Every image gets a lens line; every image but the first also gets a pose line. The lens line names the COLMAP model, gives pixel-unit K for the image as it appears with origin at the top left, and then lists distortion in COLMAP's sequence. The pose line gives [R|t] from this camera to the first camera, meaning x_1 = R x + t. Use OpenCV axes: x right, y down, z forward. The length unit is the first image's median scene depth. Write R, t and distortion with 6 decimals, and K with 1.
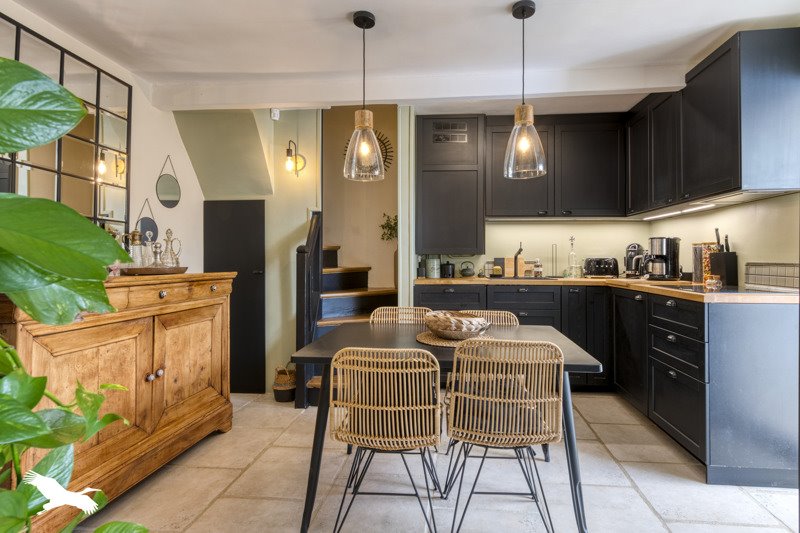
lens RADIAL K [[388.8, 0, 420.5], [0, 388.8, 255.1], [0, 0, 1]] dist [0.015865, 0.000122]
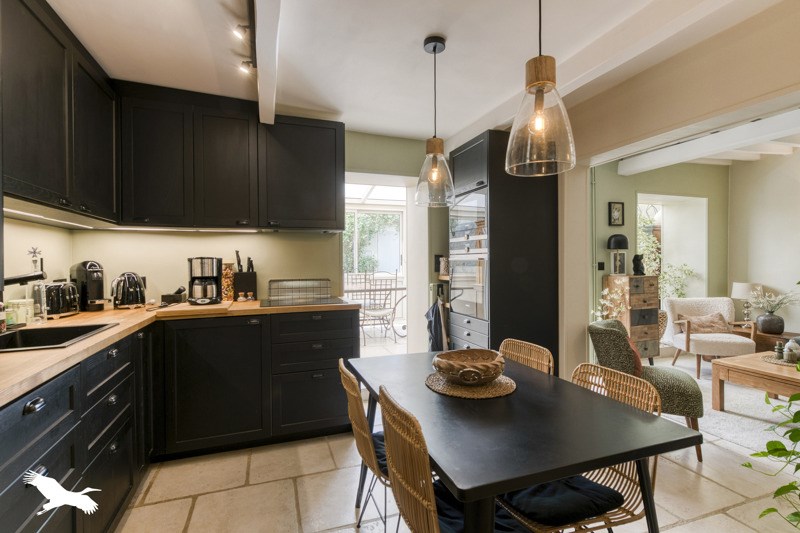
lens RADIAL K [[388.8, 0, 399.7], [0, 388.8, 262.2], [0, 0, 1]] dist [0.015865, 0.000122]
pose [[-0.404562, -0.005261, 0.914495, -0.271136], [0.003916, 0.999964, 0.007486, -0.025329], [-0.914502, 0.006610, -0.404527, 0.628251]]
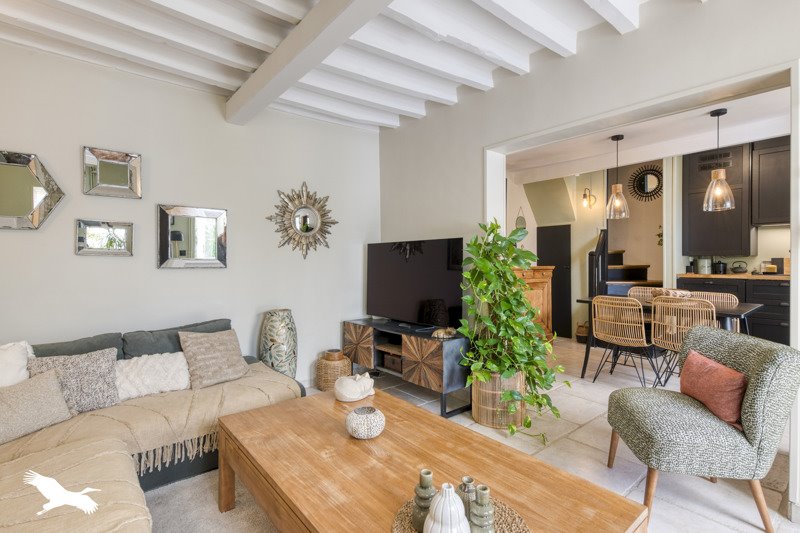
lens RADIAL K [[388.8, 0, 401.5], [0, 388.8, 262.5], [0, 0, 1]] dist [0.015865, 0.000122]
pose [[0.685562, 0.002026, -0.728012, 0.332301], [0.008236, 0.999911, 0.010539, -0.000134], [0.727968, -0.013222, 0.685484, -0.702276]]
